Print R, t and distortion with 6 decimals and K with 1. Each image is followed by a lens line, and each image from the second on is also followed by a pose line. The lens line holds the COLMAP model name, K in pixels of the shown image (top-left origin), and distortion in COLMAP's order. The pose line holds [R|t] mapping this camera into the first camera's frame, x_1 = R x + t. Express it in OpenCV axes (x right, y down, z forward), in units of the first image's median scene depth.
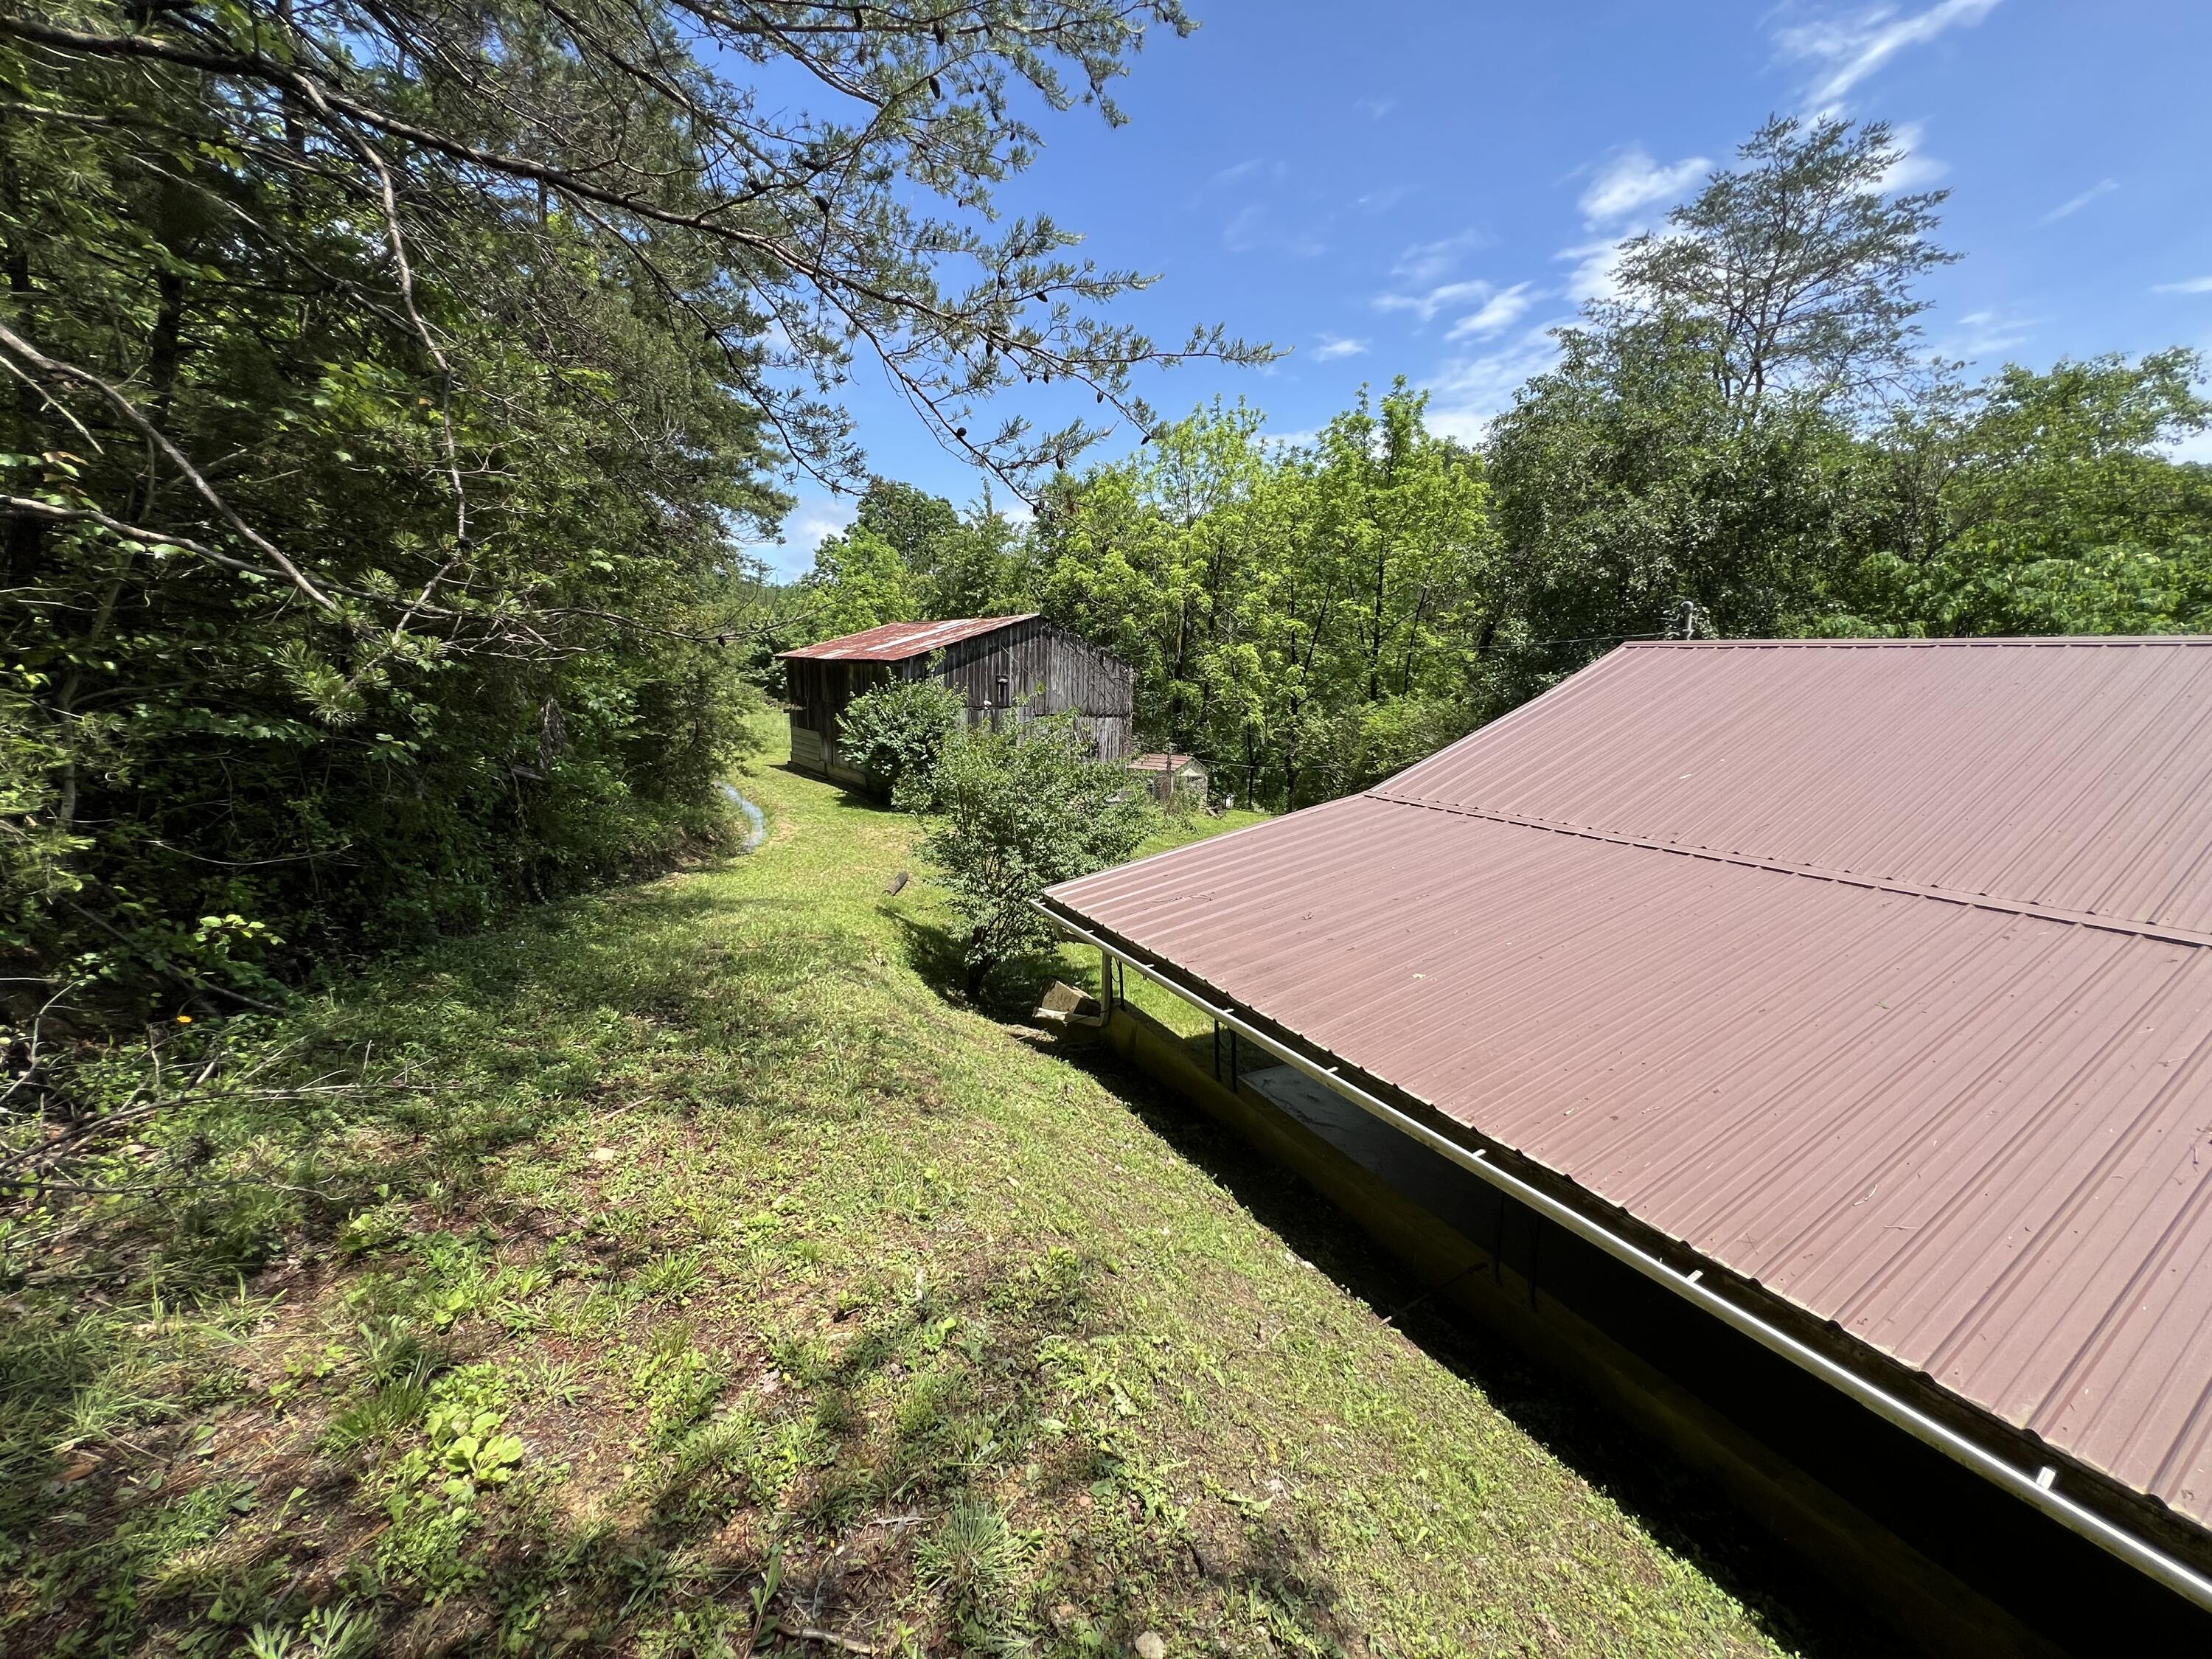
lens RADIAL K [[887.6, 0, 1105.1], [0, 887.6, 824.4], [0, 0, 1]] dist [-0.001624, 0.000357]
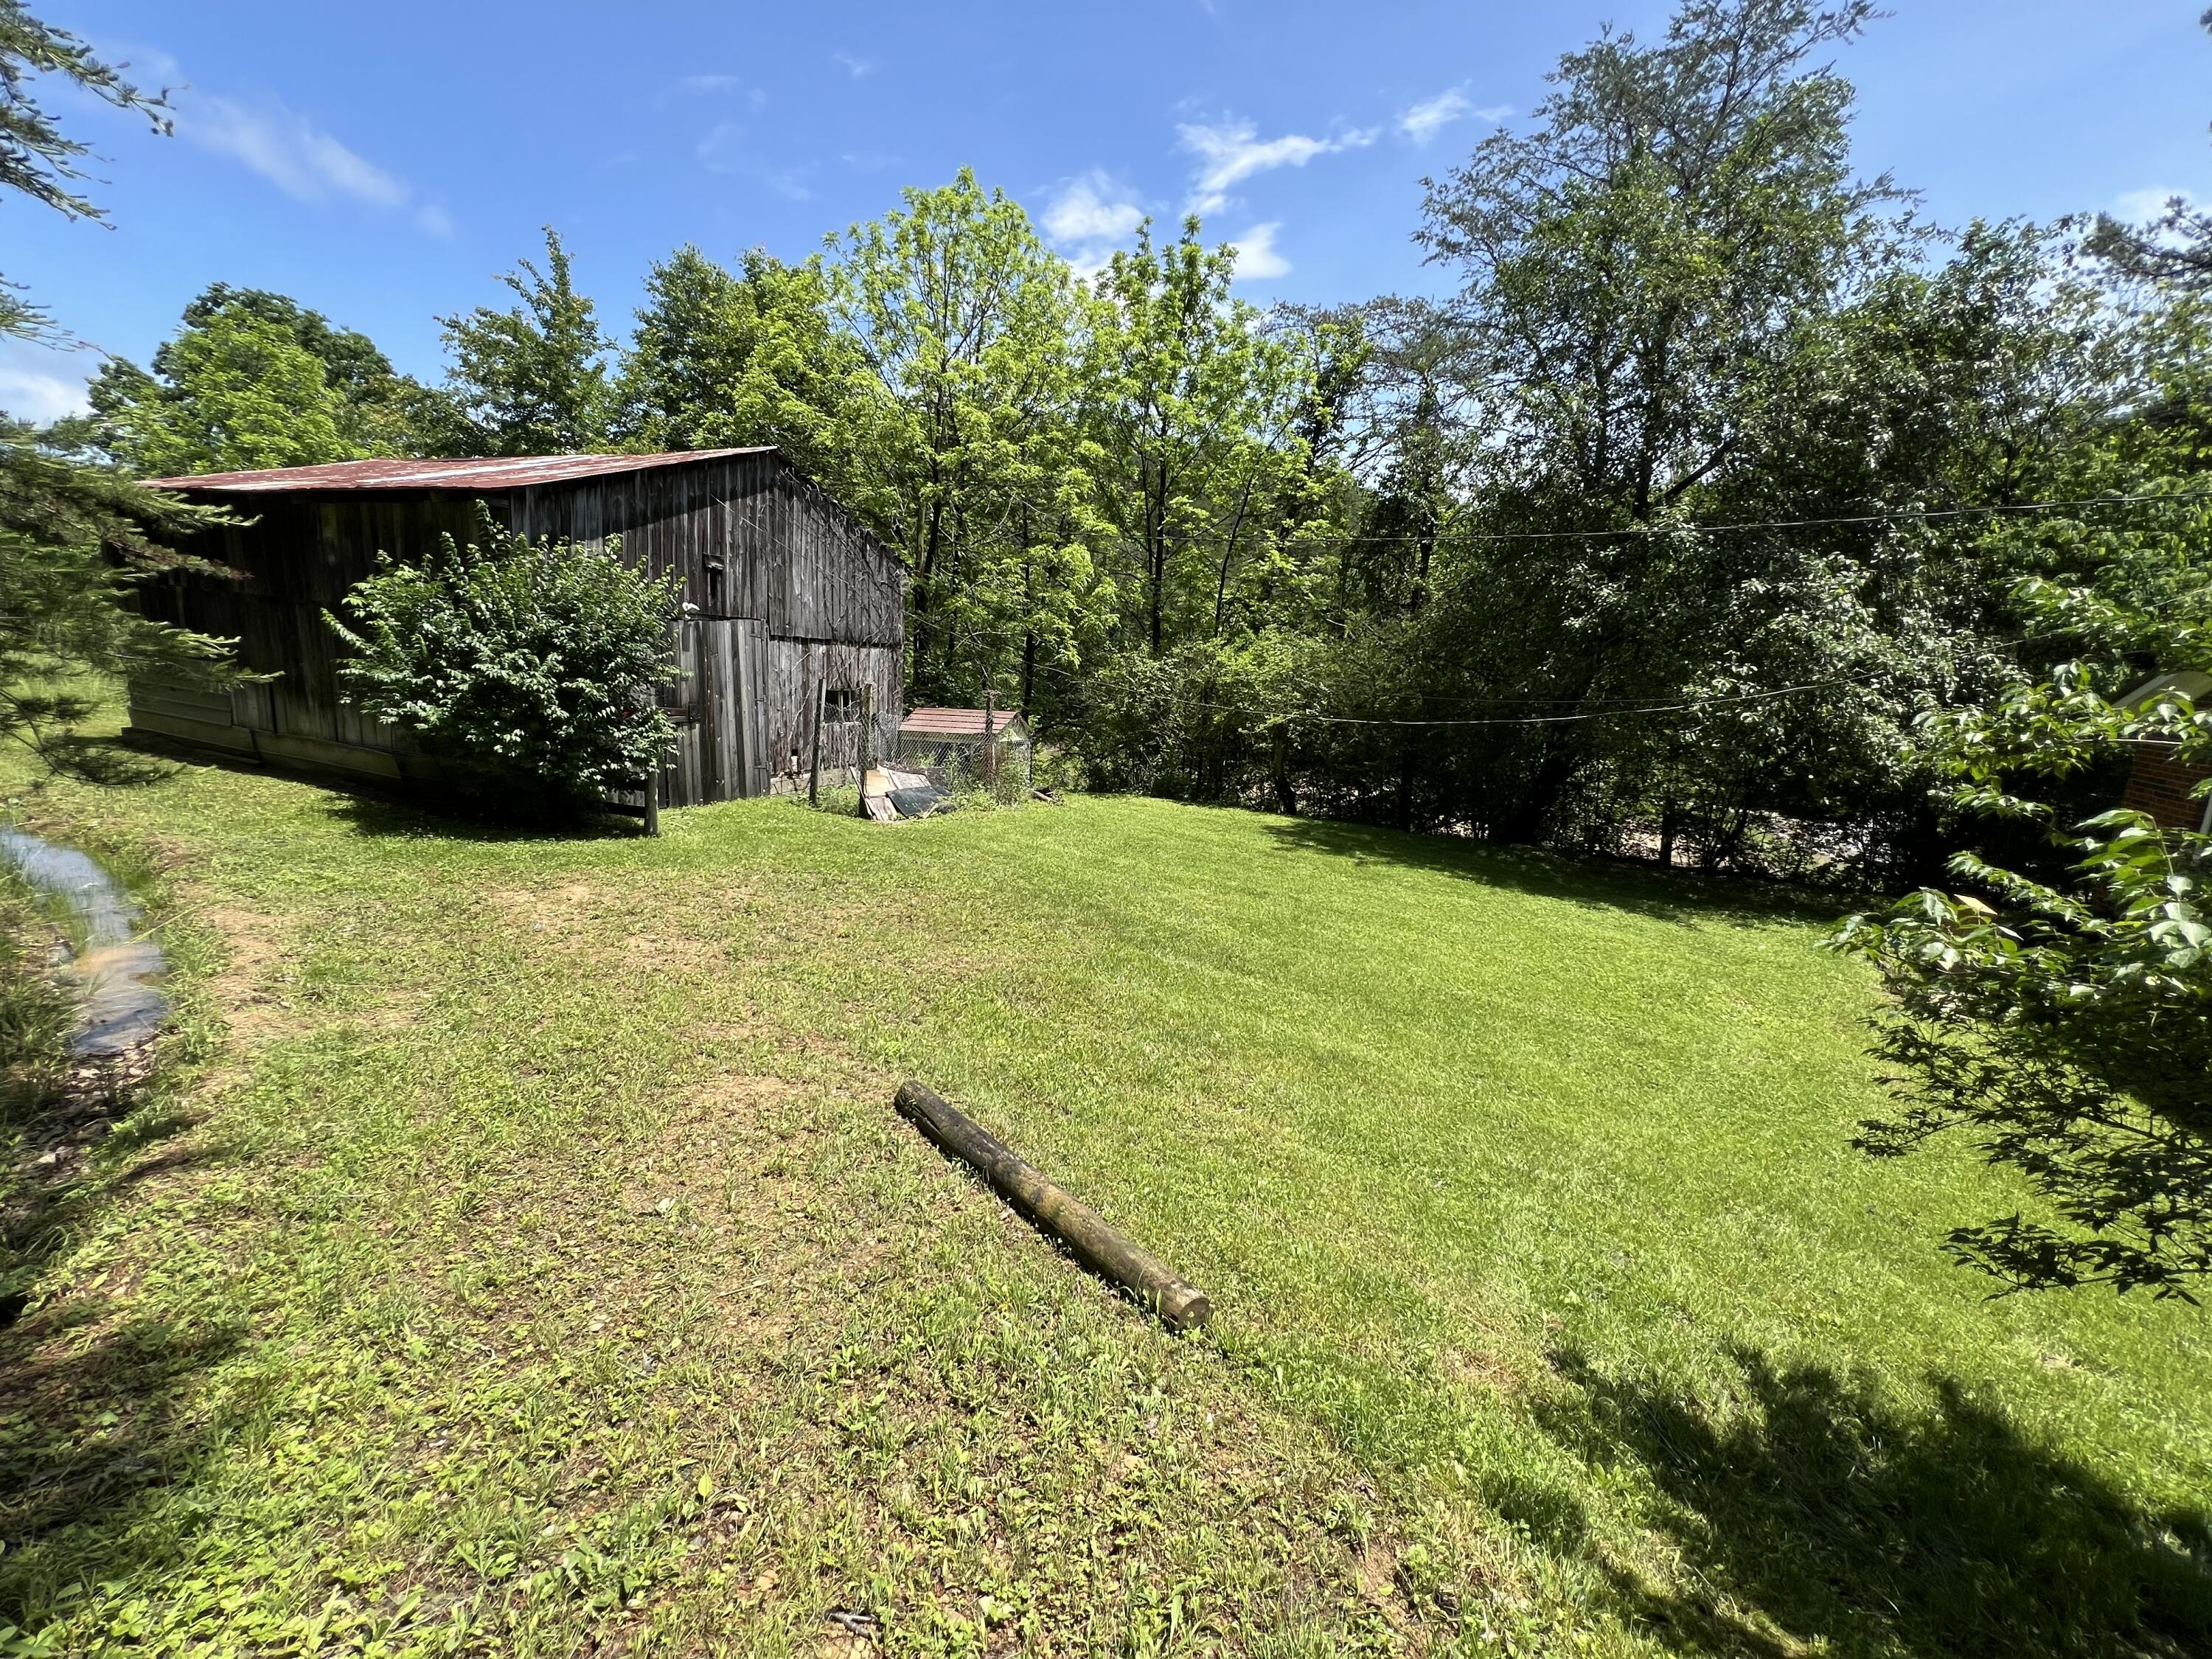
lens RADIAL K [[887.6, 0, 1105.1], [0, 887.6, 824.4], [0, 0, 1]] dist [-0.001624, 0.000357]
pose [[0.862177, -0.068422, 0.501964, -0.177243], [0.046987, 0.997367, 0.055245, -0.026814], [-0.504423, -0.024045, 0.863122, 0.403011]]
